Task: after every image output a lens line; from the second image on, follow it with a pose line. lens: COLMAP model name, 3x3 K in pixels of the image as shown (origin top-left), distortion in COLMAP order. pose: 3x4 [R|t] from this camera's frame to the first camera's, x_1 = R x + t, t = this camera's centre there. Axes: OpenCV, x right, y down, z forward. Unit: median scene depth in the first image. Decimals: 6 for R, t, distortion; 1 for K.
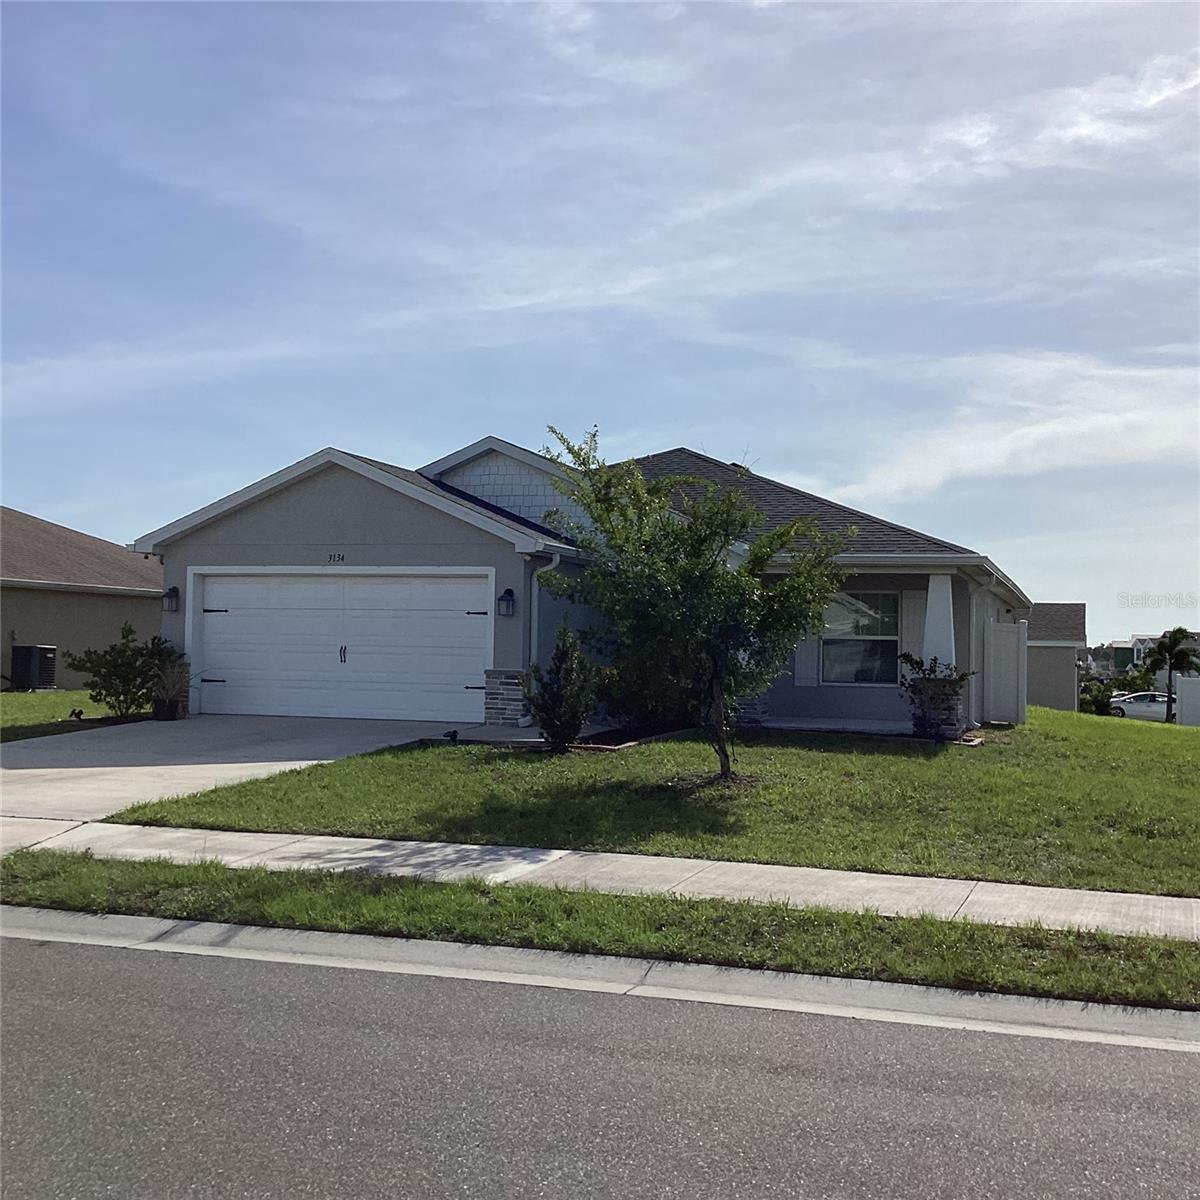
lens RADIAL K [[1421.0, 0, 600.0], [0, 1421.0, 600.0], [0, 0, 1]] dist [0.117919, -0.246749]
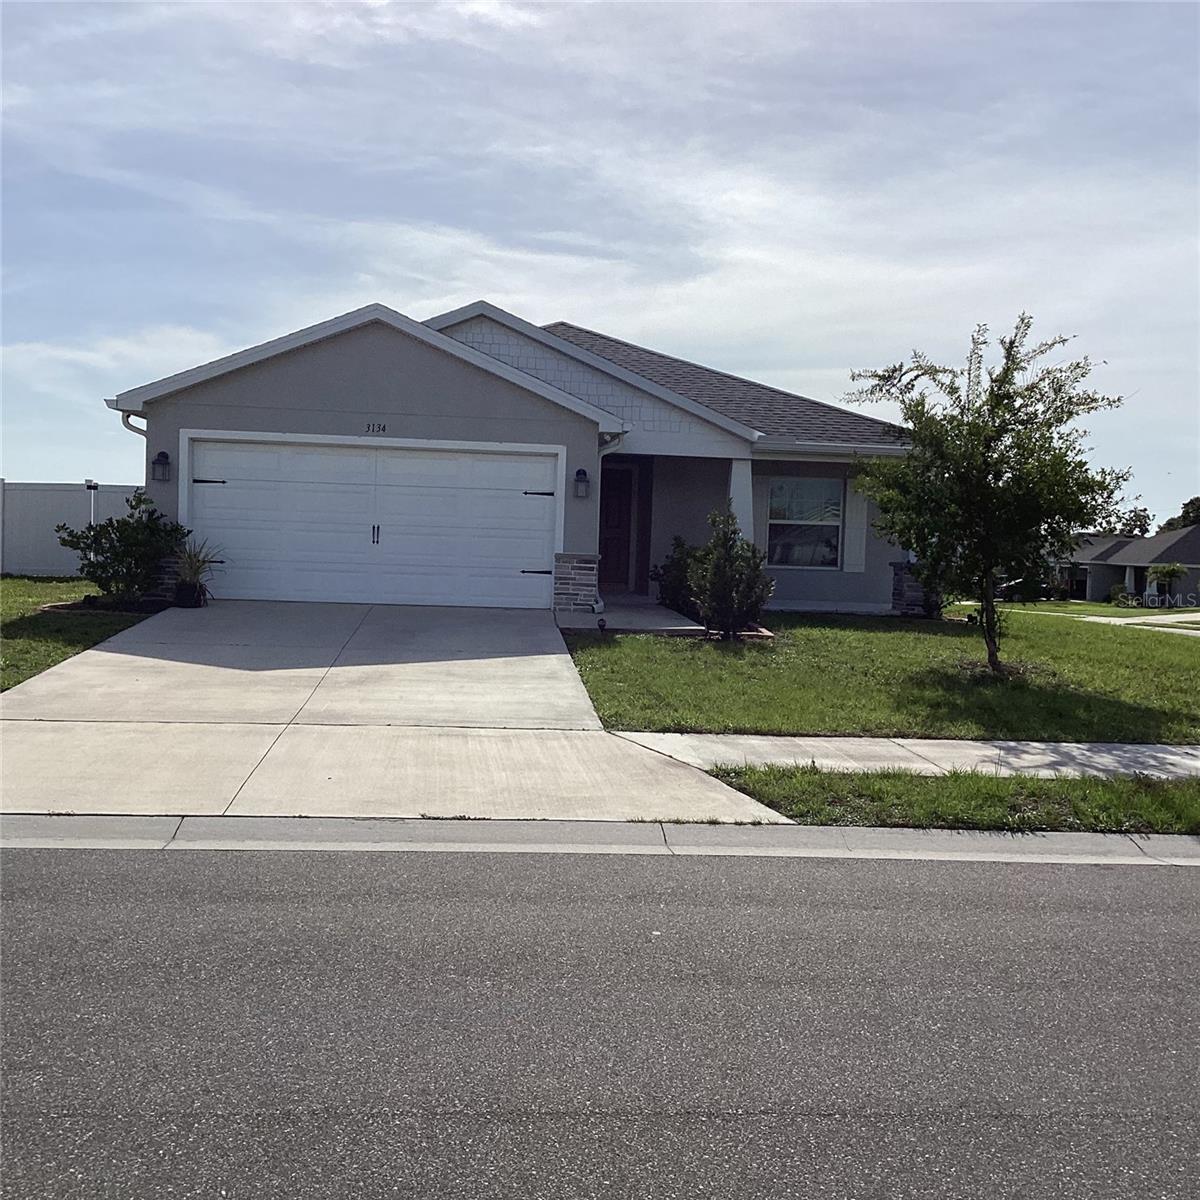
lens RADIAL K [[1421.0, 0, 600.0], [0, 1421.0, 600.0], [0, 0, 1]] dist [0.117919, -0.246749]
pose [[0.921989, -0.005000, 0.387184, -0.413817], [-0.031030, 0.995747, 0.086748, -0.003707], [-0.385971, -0.091995, 0.917912, 0.106020]]
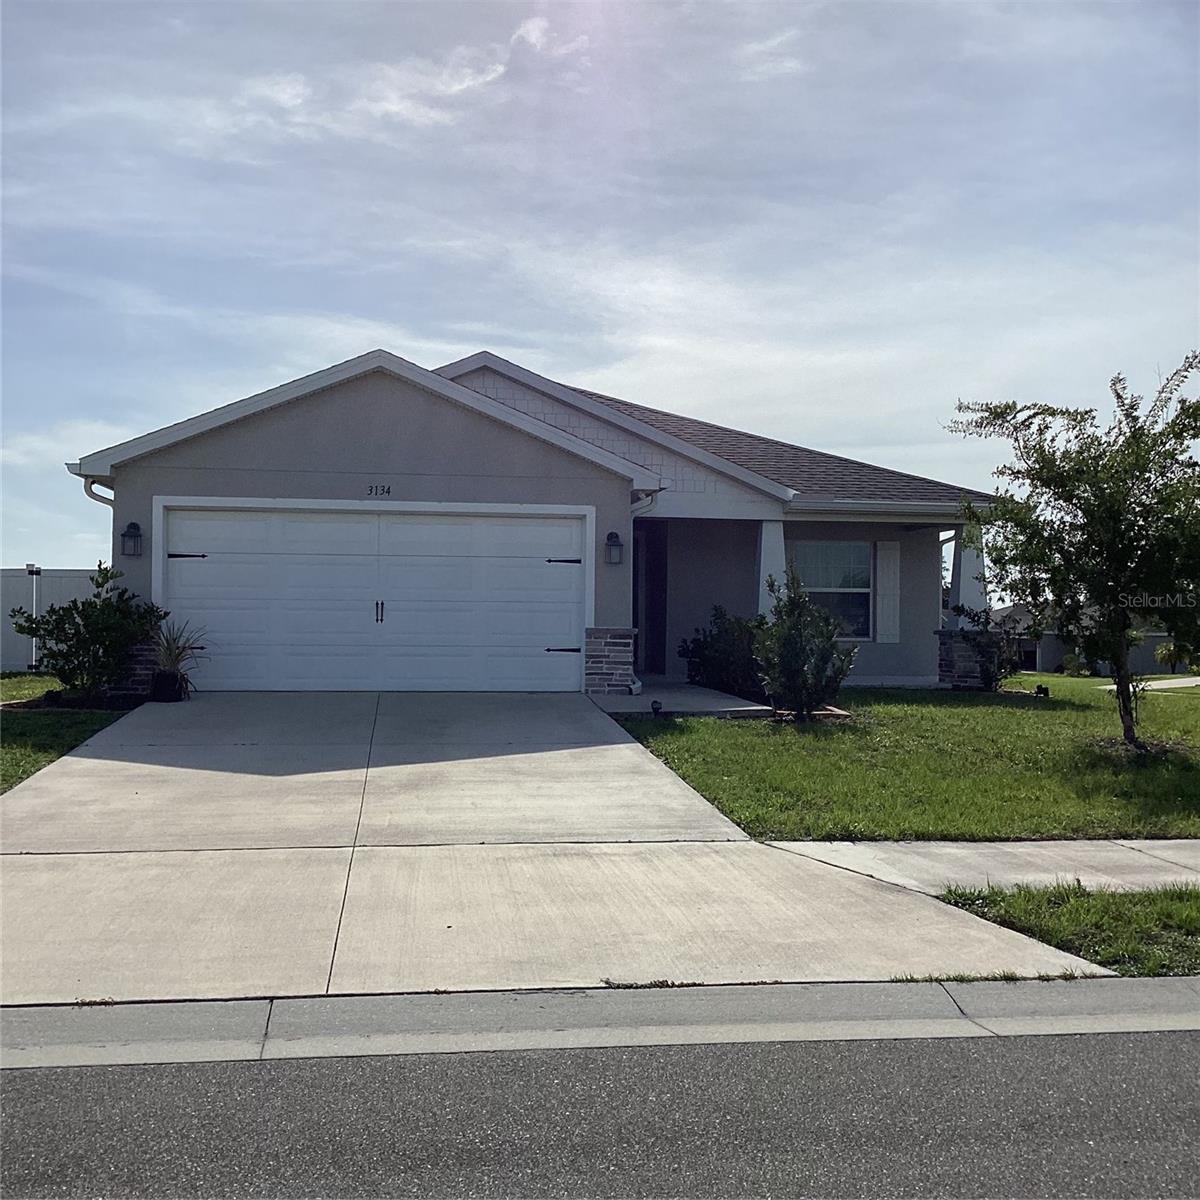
lens RADIAL K [[1421.0, 0, 600.0], [0, 1421.0, 600.0], [0, 0, 1]] dist [0.117919, -0.246749]
pose [[0.900279, -0.004374, 0.435292, -0.429506], [-0.008269, 0.999597, 0.027146, 0.009315], [-0.435235, -0.028038, 0.899880, 0.234712]]
